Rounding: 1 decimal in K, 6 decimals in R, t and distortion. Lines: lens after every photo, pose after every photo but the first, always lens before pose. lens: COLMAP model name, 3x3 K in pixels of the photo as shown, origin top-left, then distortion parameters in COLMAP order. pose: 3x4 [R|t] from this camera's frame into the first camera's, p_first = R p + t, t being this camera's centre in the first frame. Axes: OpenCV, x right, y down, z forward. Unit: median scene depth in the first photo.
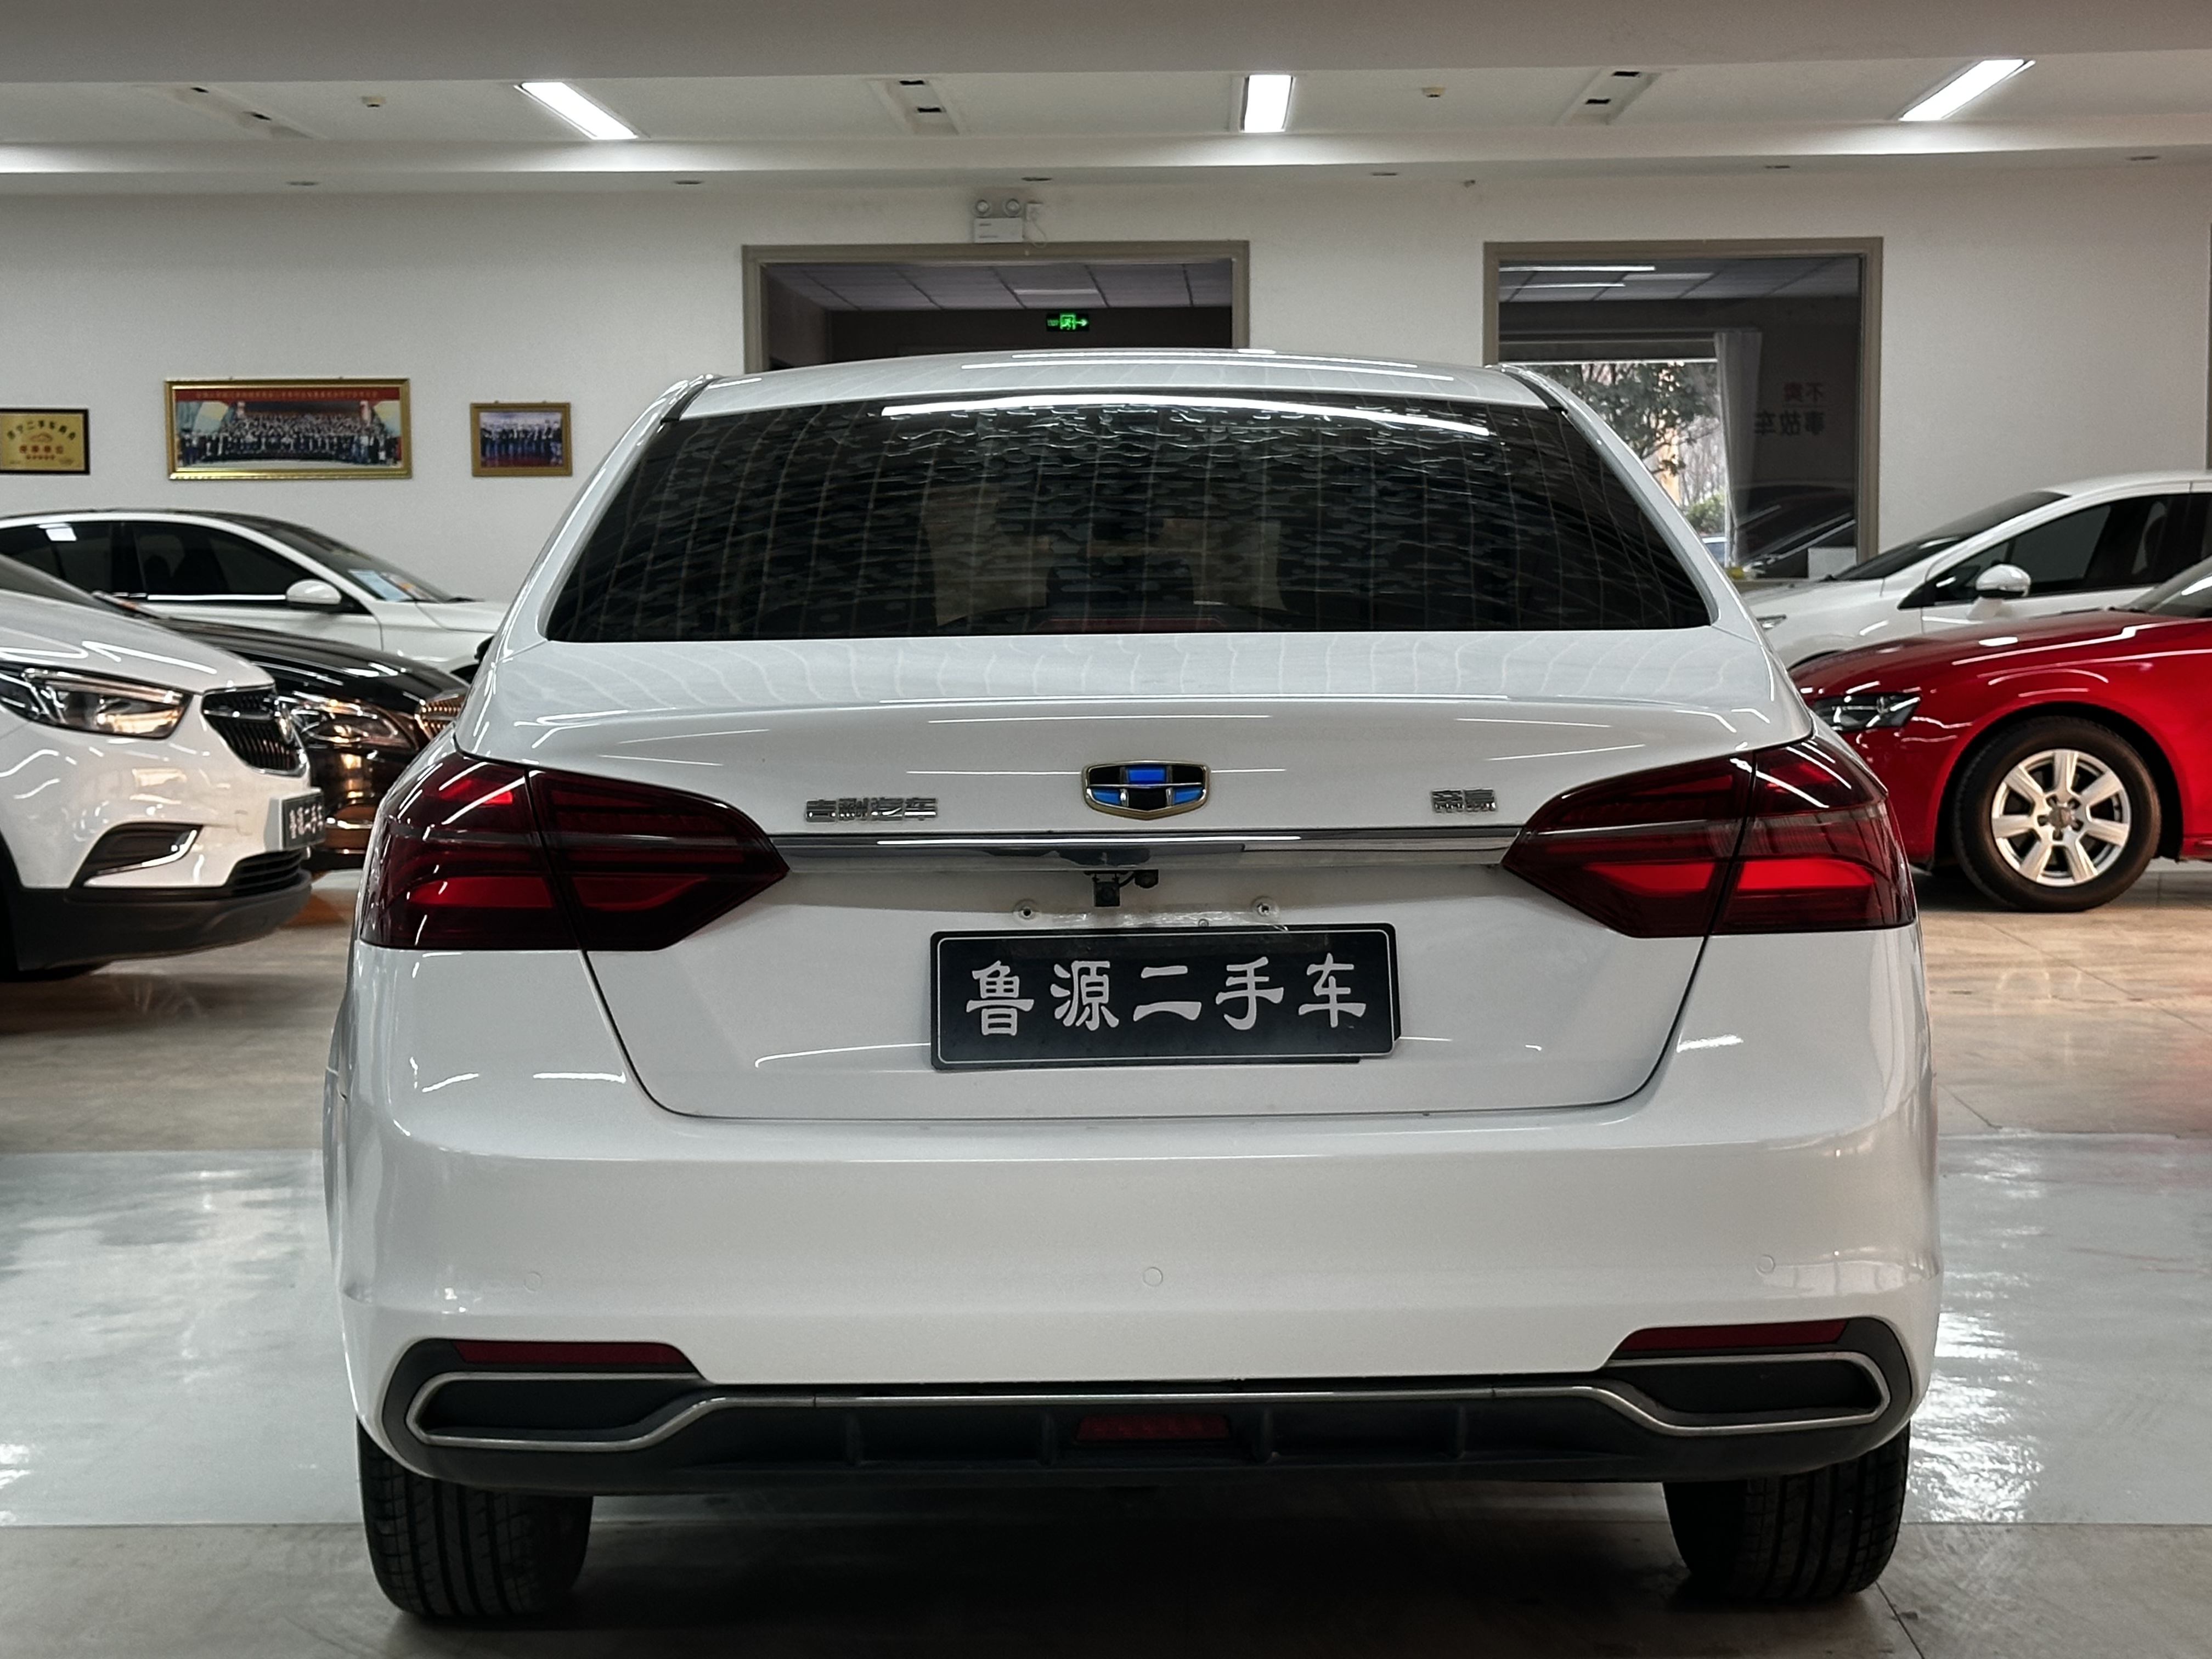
lens RADIAL K [[4145.8, 0, 1106.0], [0, 4145.8, 829.5], [0, 0, 1]] dist [0.153674, -0.123585]
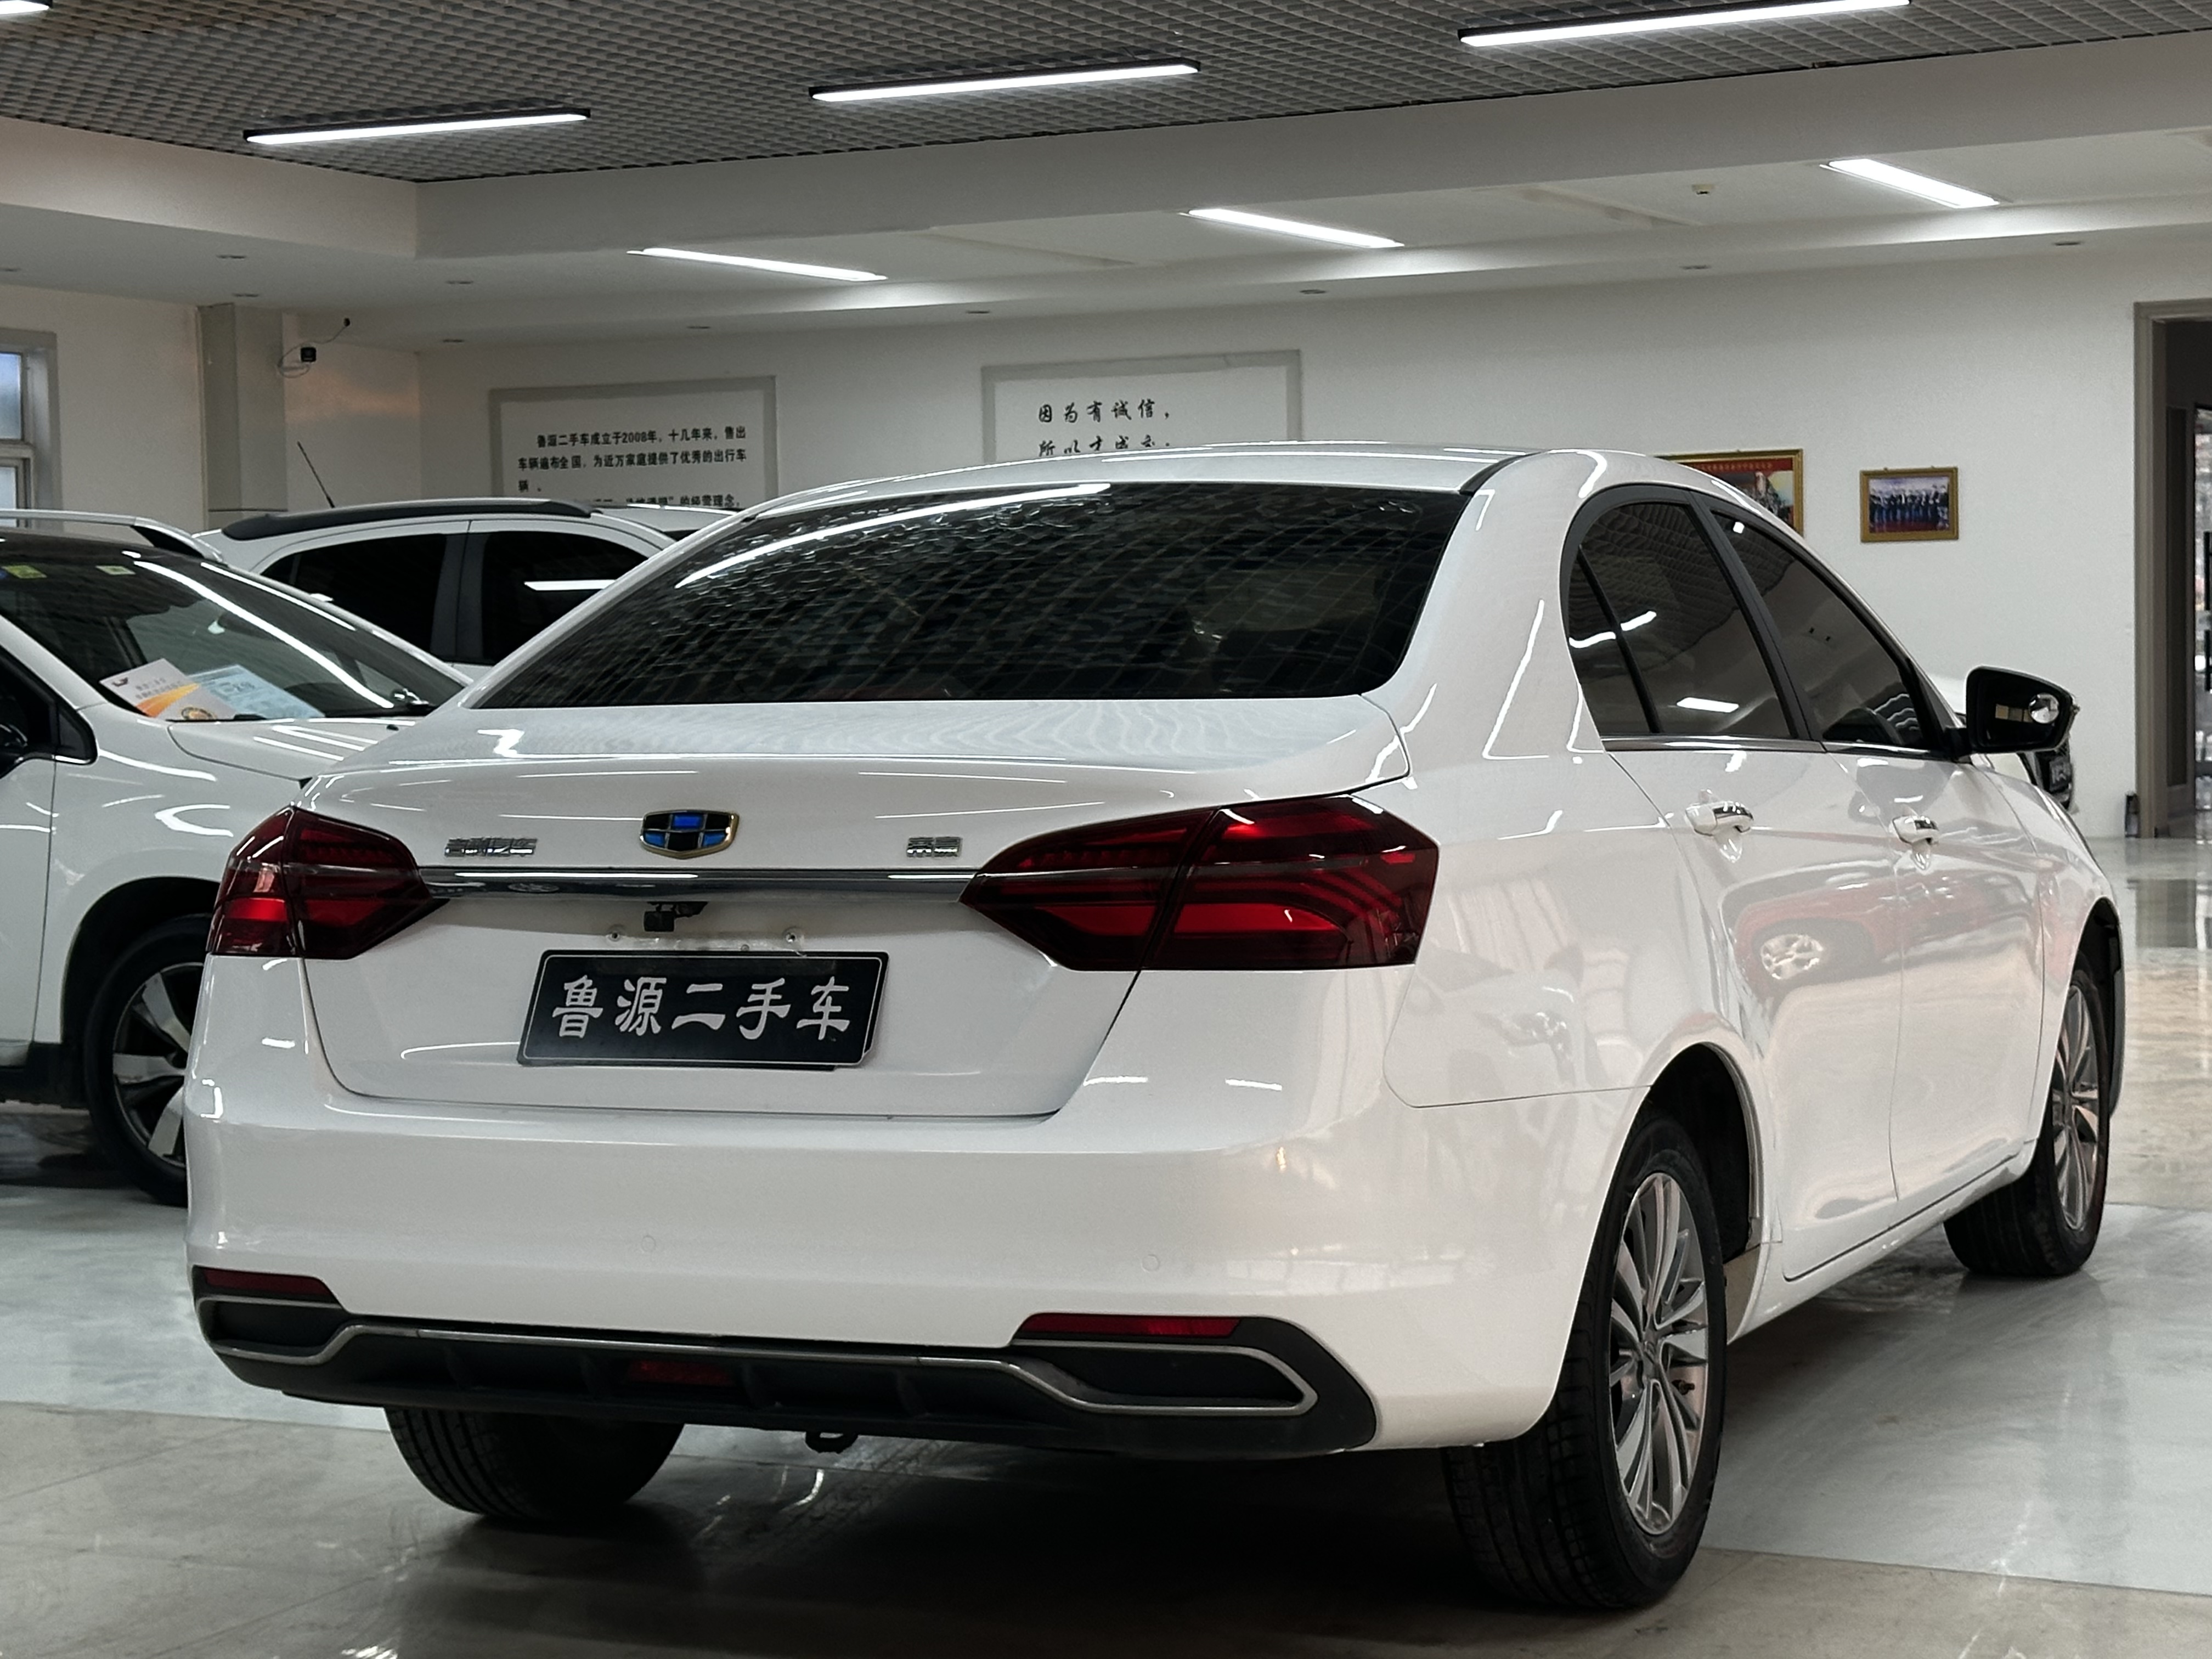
lens RADIAL K [[4145.8, 0, 1106.0], [0, 4145.8, 829.5], [0, 0, 1]] dist [0.153674, -0.123585]
pose [[0.901812, 0.012276, -0.431954, 0.626545], [-0.018556, 0.999774, -0.010327, -0.000769], [0.431729, 0.017328, 0.901837, -0.016996]]
